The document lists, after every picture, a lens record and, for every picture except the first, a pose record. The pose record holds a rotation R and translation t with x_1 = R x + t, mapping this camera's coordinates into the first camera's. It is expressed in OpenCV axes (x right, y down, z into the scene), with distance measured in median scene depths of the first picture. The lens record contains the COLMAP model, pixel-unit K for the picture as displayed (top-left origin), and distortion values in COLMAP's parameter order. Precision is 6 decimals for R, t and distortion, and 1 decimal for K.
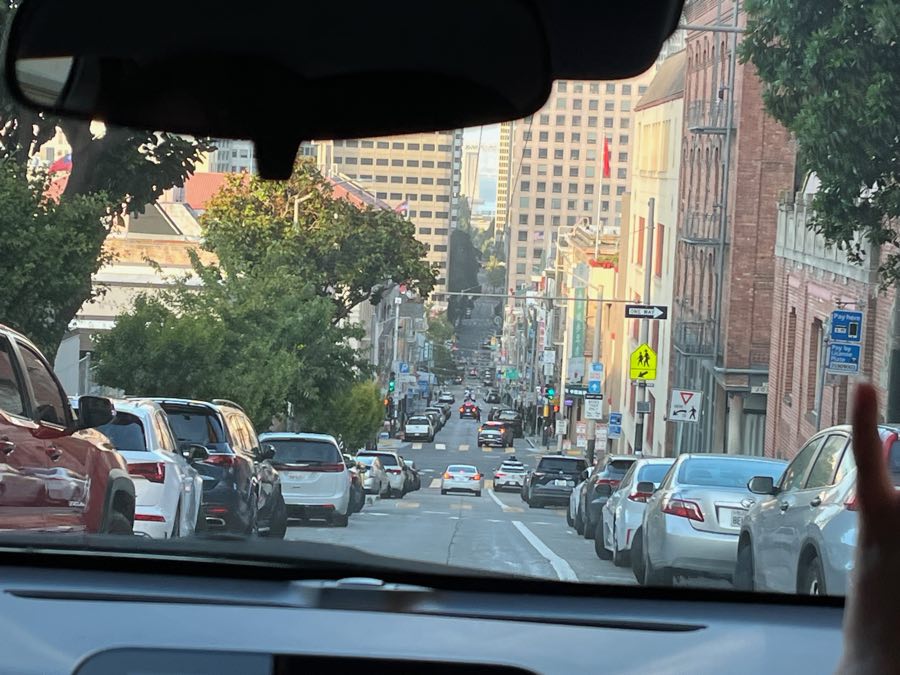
lens RADIAL K [[2087.2, 0, 454.7], [0, 2087.2, 361.0], [0, 0, 1]] dist [0.361405, 0.000000]
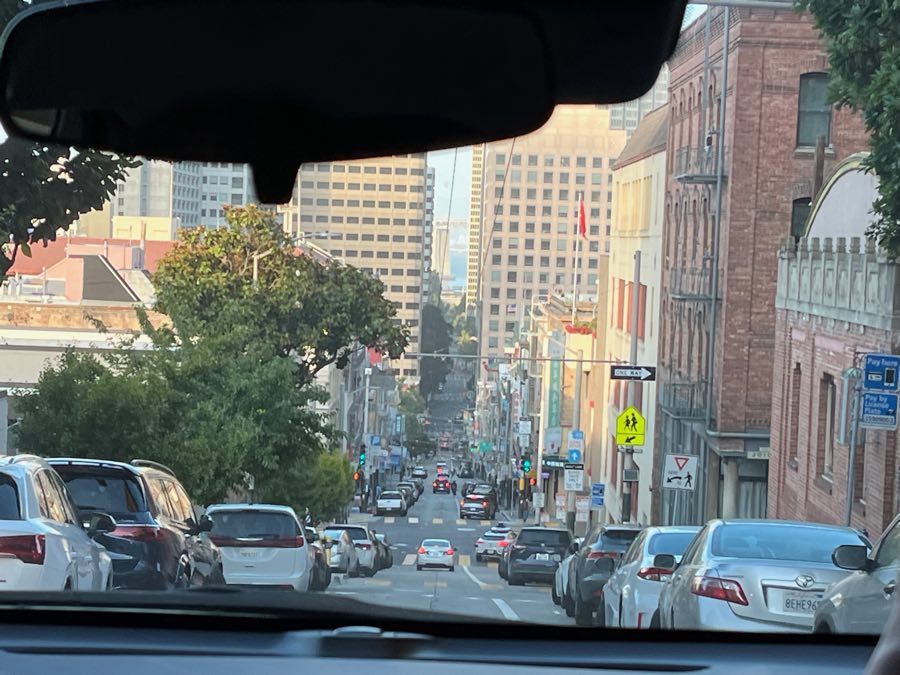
lens RADIAL K [[2087.2, 0, 488.0], [0, 2087.2, 428.0], [0, 0, 1]] dist [0.361405, 0.000000]
pose [[0.999552, -0.006781, 0.029156, -0.000286], [0.006900, 0.999968, -0.003994, 0.004637], [-0.029128, 0.004194, 0.999567, 0.079367]]
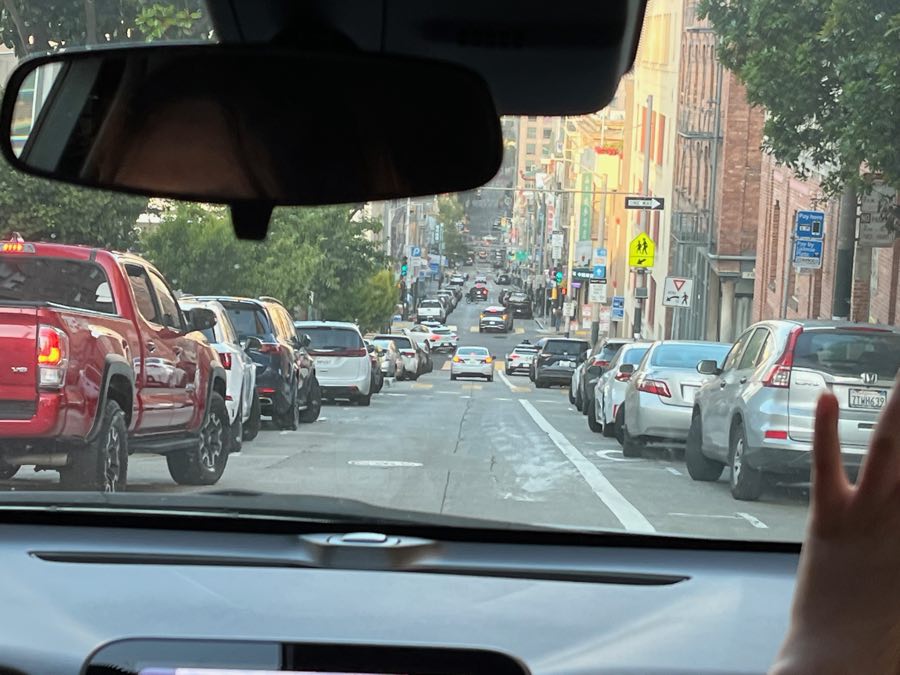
lens RADIAL K [[2087.2, 0, 440.9], [0, 2087.2, 343.1], [0, 0, 1]] dist [0.361405, 0.000000]
pose [[0.999896, -0.007941, -0.012032, 0.000047], [0.008516, 0.998784, 0.048553, -0.005411], [0.011632, -0.048651, 0.998748, -0.076916]]
